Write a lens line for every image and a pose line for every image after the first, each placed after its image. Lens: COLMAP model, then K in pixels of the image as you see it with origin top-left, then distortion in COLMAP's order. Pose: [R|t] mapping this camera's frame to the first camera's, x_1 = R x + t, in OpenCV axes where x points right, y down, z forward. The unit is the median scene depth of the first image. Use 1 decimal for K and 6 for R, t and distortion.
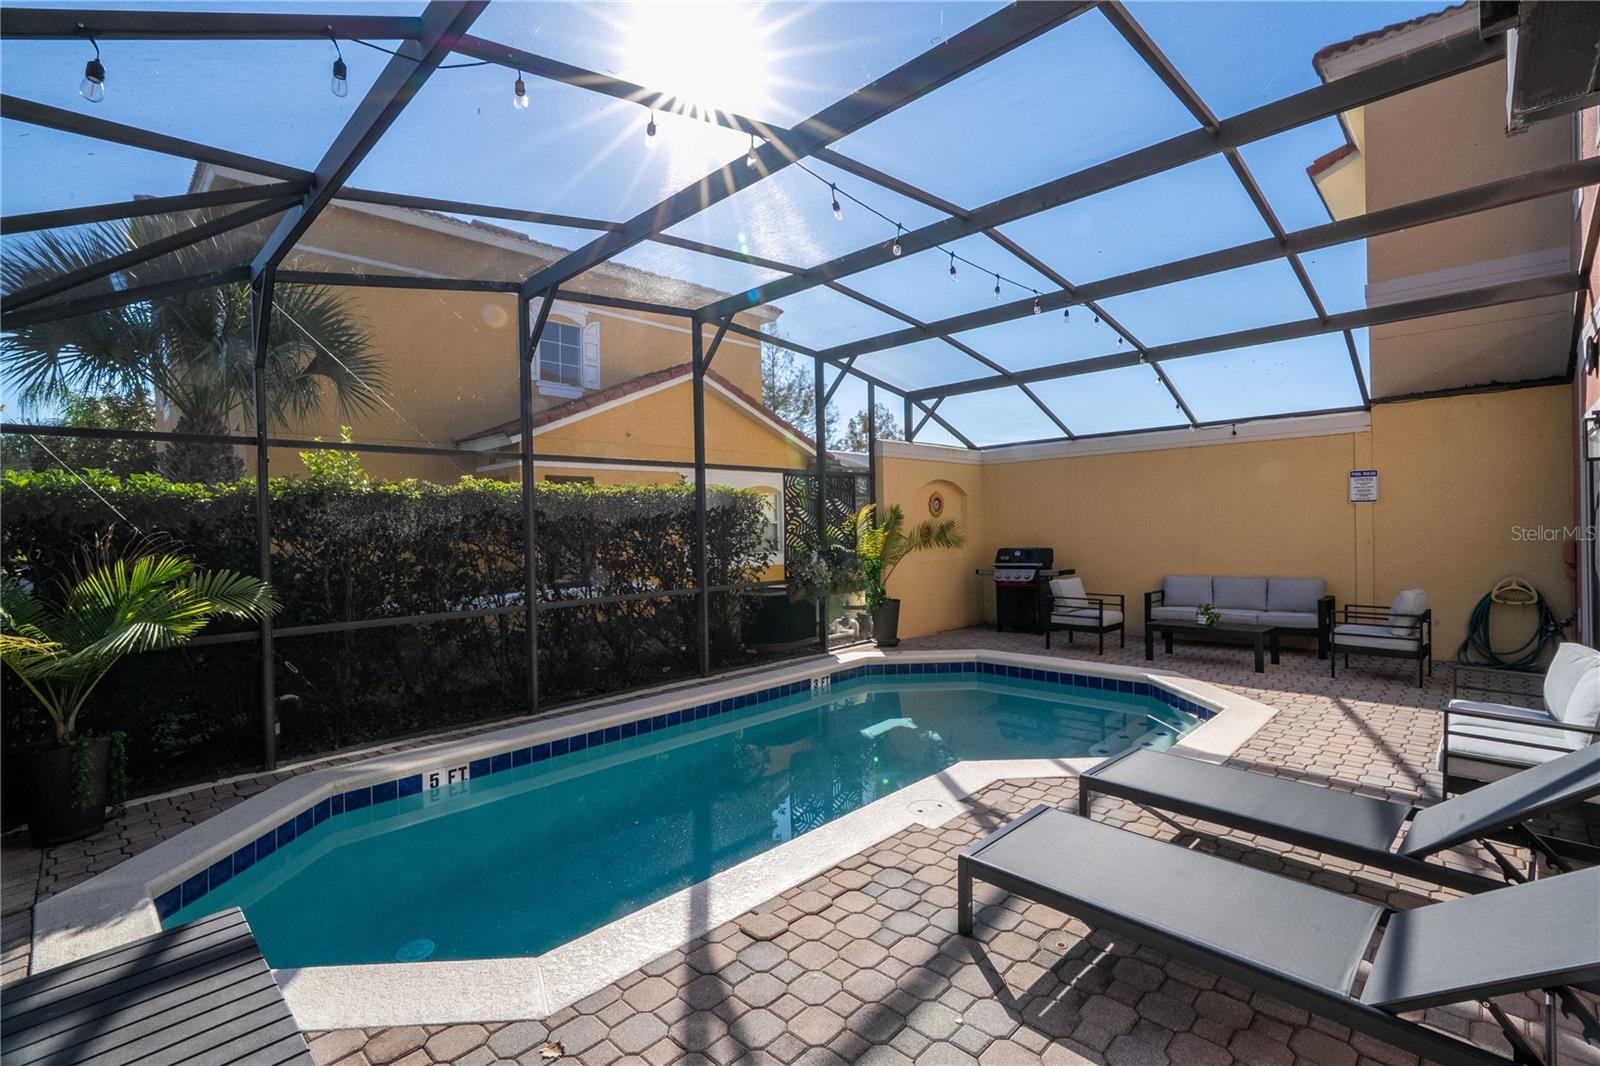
lens RADIAL K [[720.5, 0, 810.3], [0, 720.5, 531.6], [0, 0, 1]] dist [-0.003113, 0.002218]
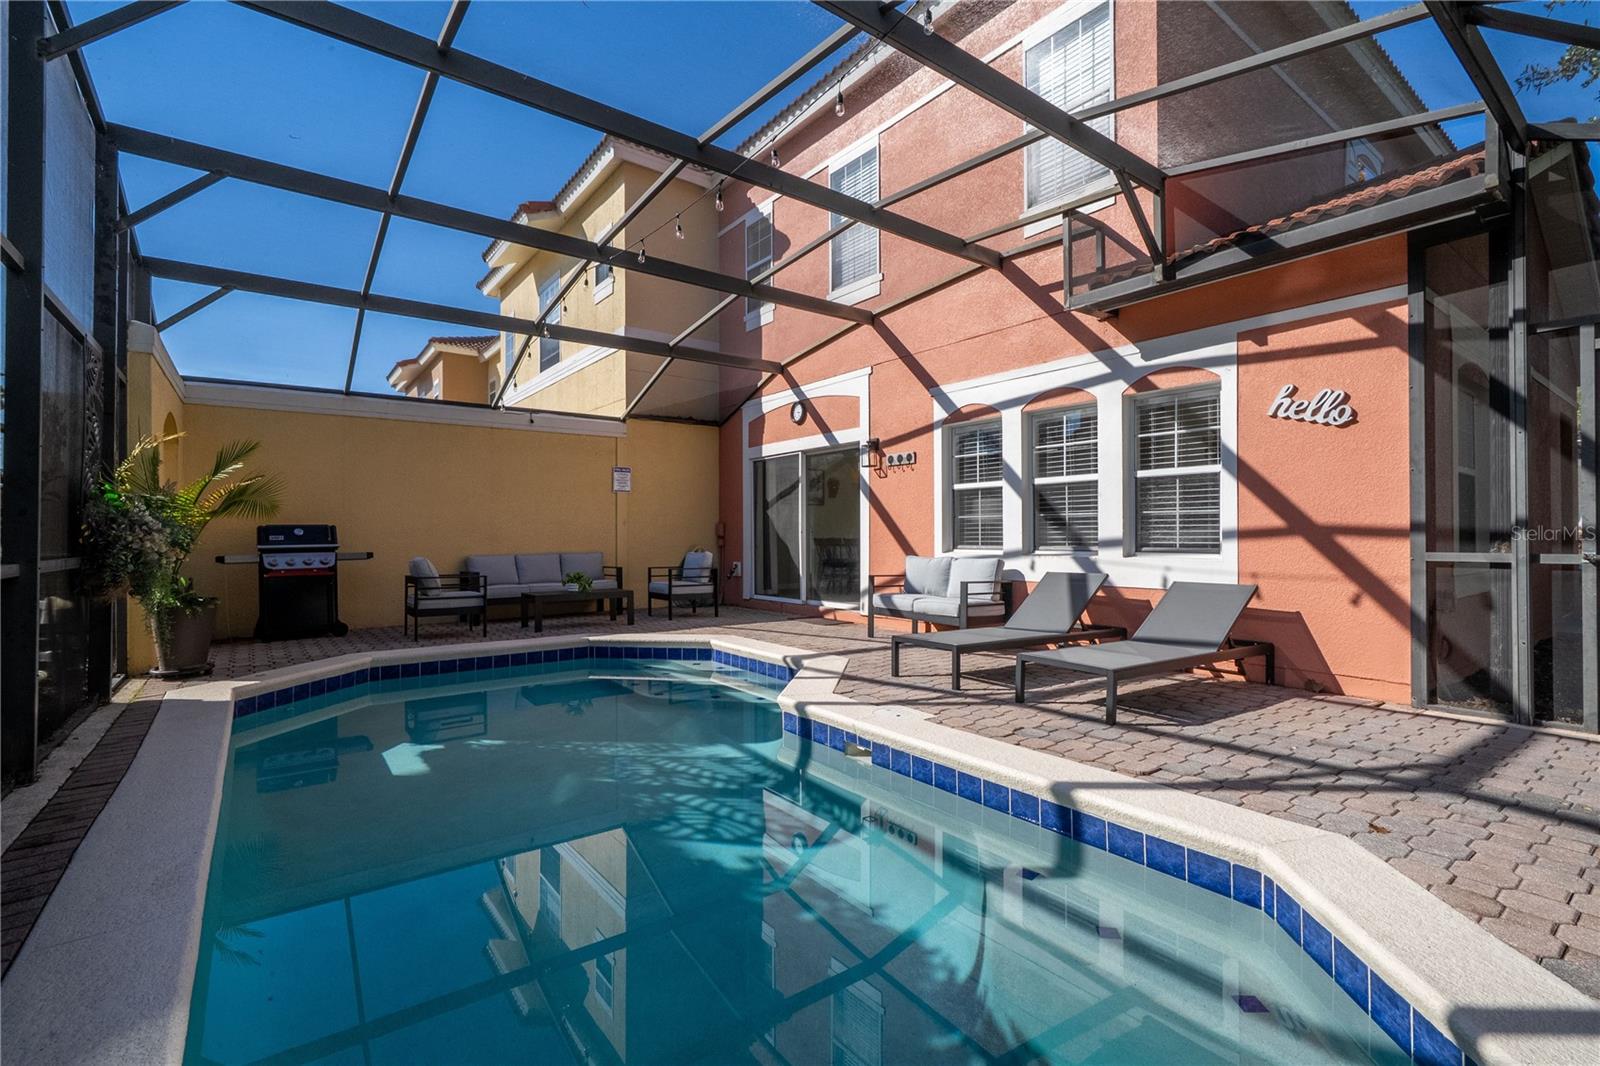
lens RADIAL K [[720.5, 0, 806.6], [0, 720.5, 530.3], [0, 0, 1]] dist [-0.003113, 0.002218]
pose [[0.157824, 0.028588, 0.987053, -0.431003], [0.006968, 0.999524, -0.030063, 0.065511], [-0.987443, 0.011623, 0.157550, 0.442594]]
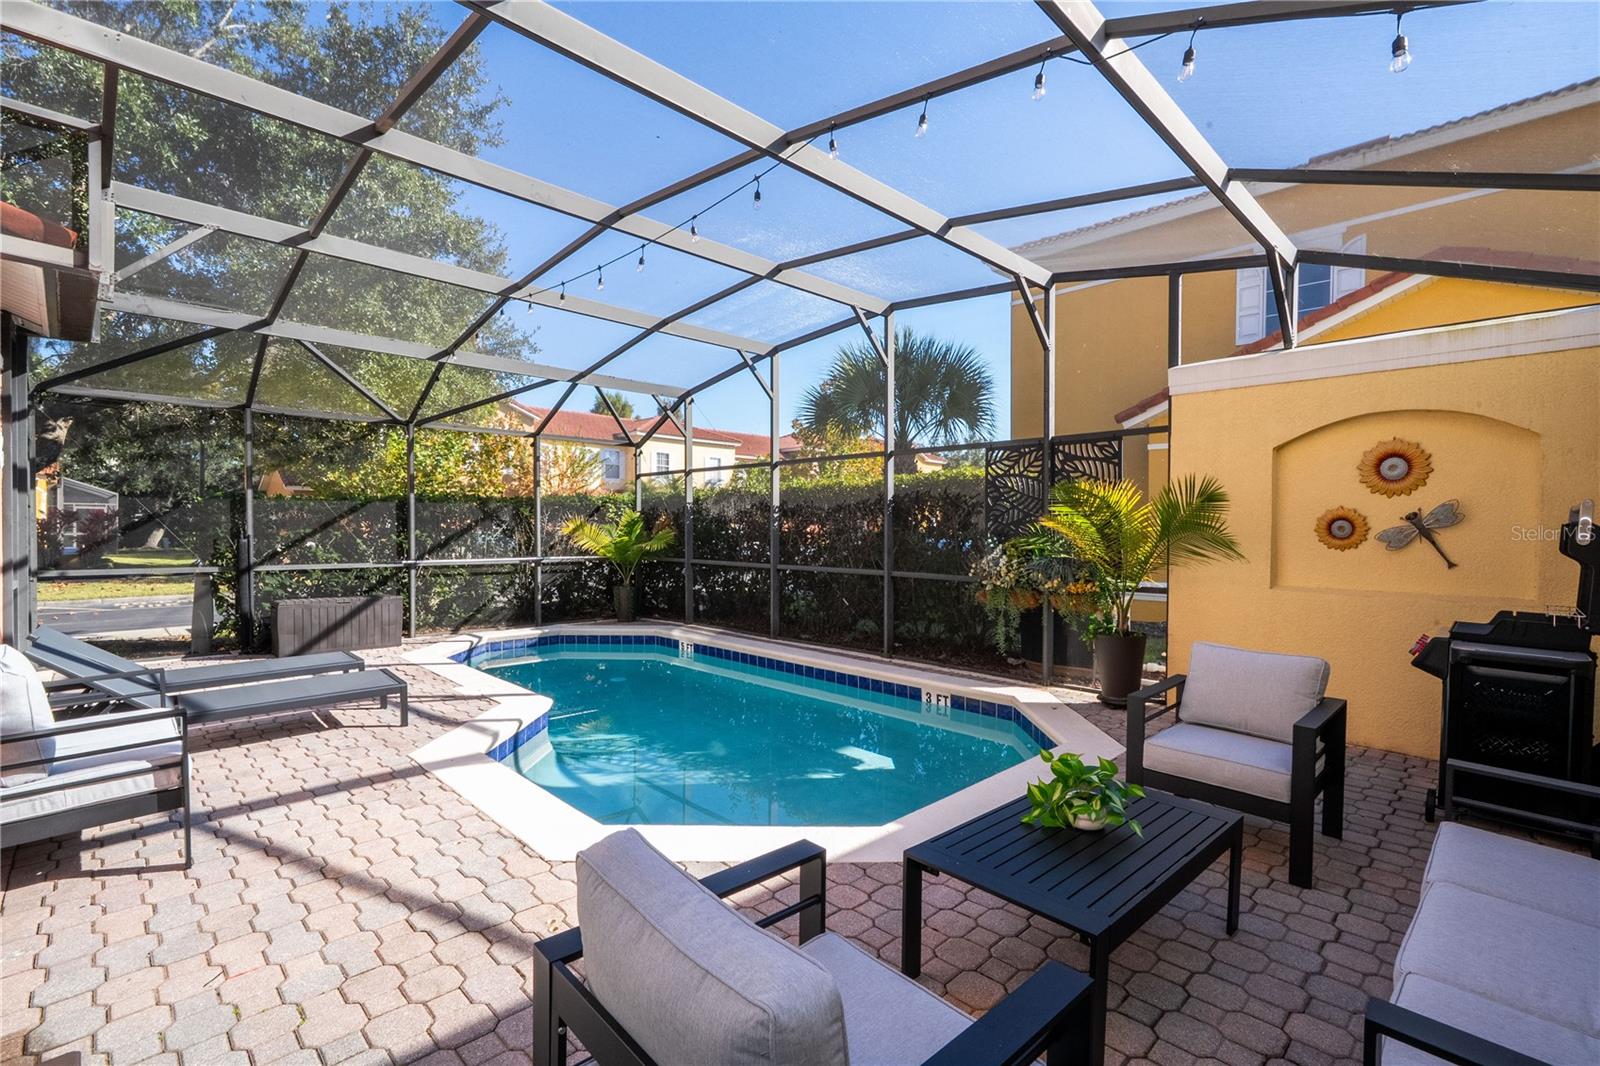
lens RADIAL K [[720.5, 0, 803.7], [0, 720.5, 535.2], [0, 0, 1]] dist [-0.003113, 0.002218]
pose [[-0.021632, 0.056212, -0.998184, 0.814430], [0.010848, 0.998373, 0.055987, -0.031963], [0.999707, -0.009617, -0.022207, 0.815957]]
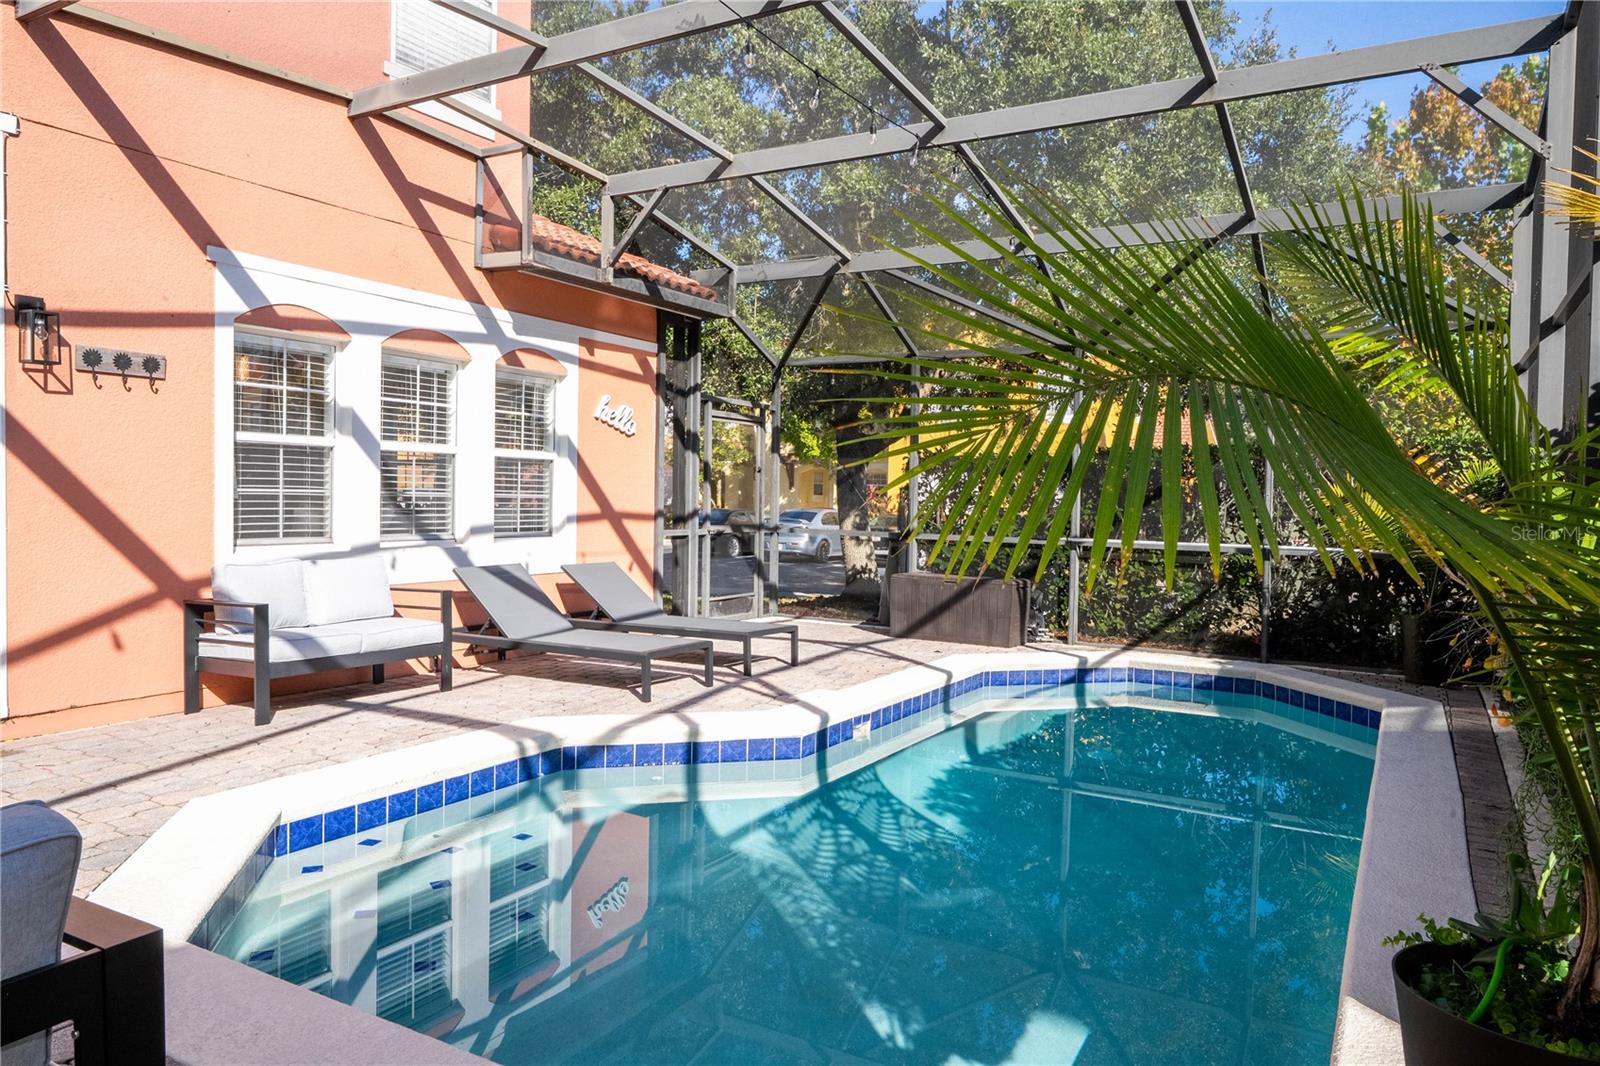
lens RADIAL K [[1049.9, 0, 807.8], [0, 1049.9, 530.4], [0, 0, 1]] dist [0.009592, -0.004416]
pose [[-0.974333, 0.005291, -0.225047, 0.265904], [-0.004938, 0.998981, 0.044865, 0.015870], [0.225055, 0.044825, -0.973314, 1.220842]]
